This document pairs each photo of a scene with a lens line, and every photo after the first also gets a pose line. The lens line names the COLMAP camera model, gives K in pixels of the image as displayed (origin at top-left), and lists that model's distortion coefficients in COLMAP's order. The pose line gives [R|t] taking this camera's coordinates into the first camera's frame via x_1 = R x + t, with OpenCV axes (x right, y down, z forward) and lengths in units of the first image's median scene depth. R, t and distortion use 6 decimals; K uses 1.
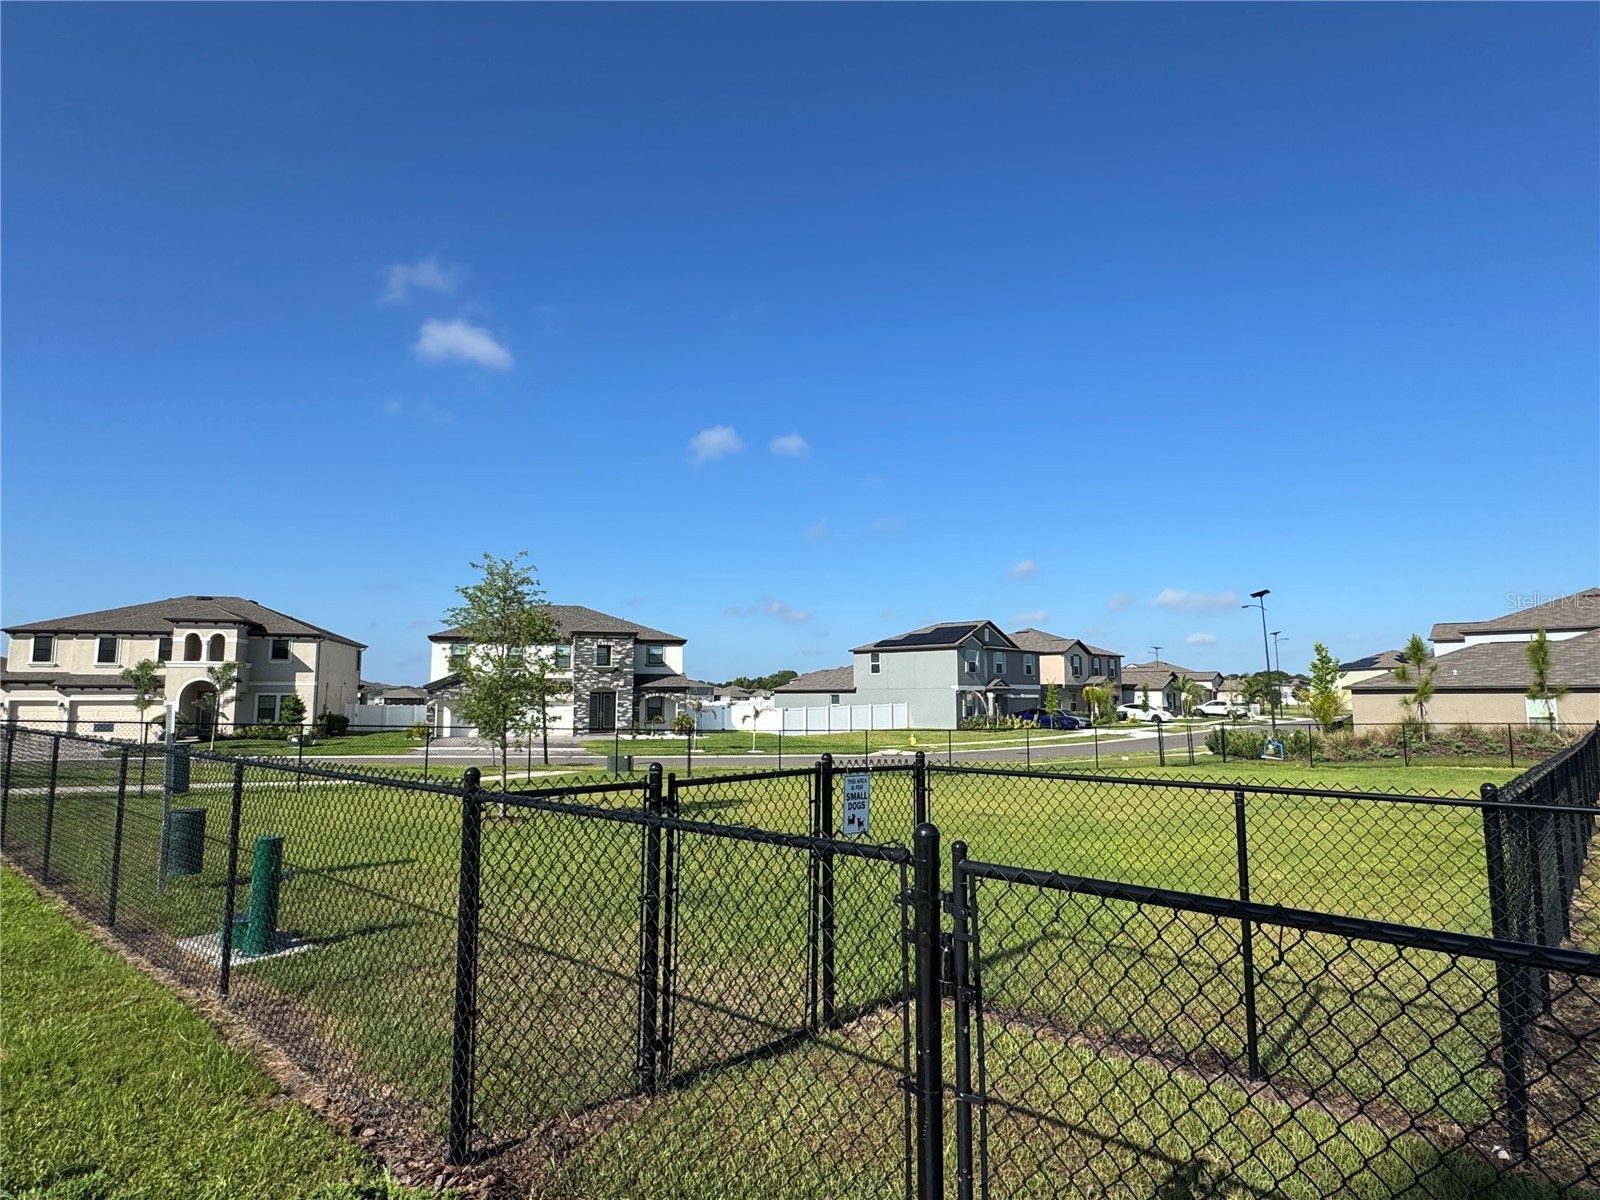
lens RADIAL K [[893.0, 0, 797.2], [0, 893.0, 600.1], [0, 0, 1]] dist [-0.005260, -0.000017]
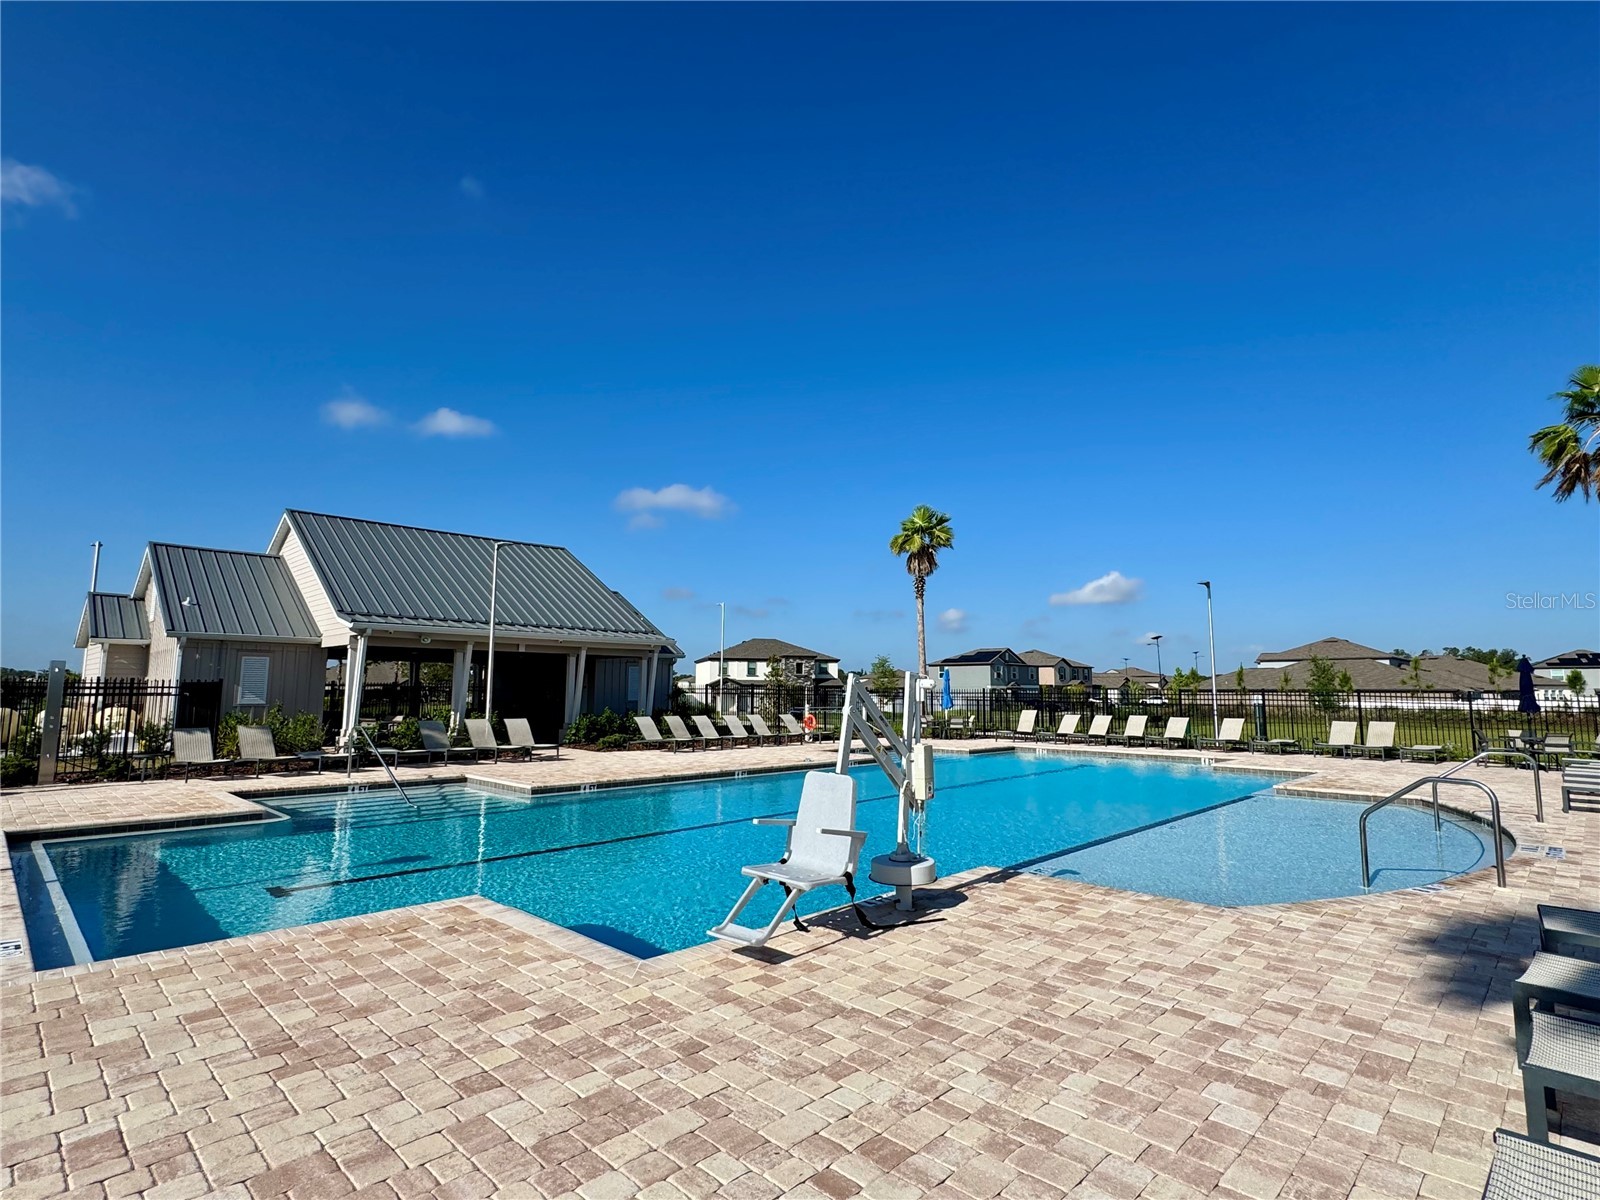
lens RADIAL K [[800.0, 0, 803.8], [0, 800.0, 596.1], [0, 0, 1]] dist [0.002413, 0.000050]
pose [[0.999522, 0.003688, -0.030698, -0.134709], [-0.003983, 0.999946, -0.009566, -0.061655], [0.030661, 0.009683, 0.999483, -0.564696]]
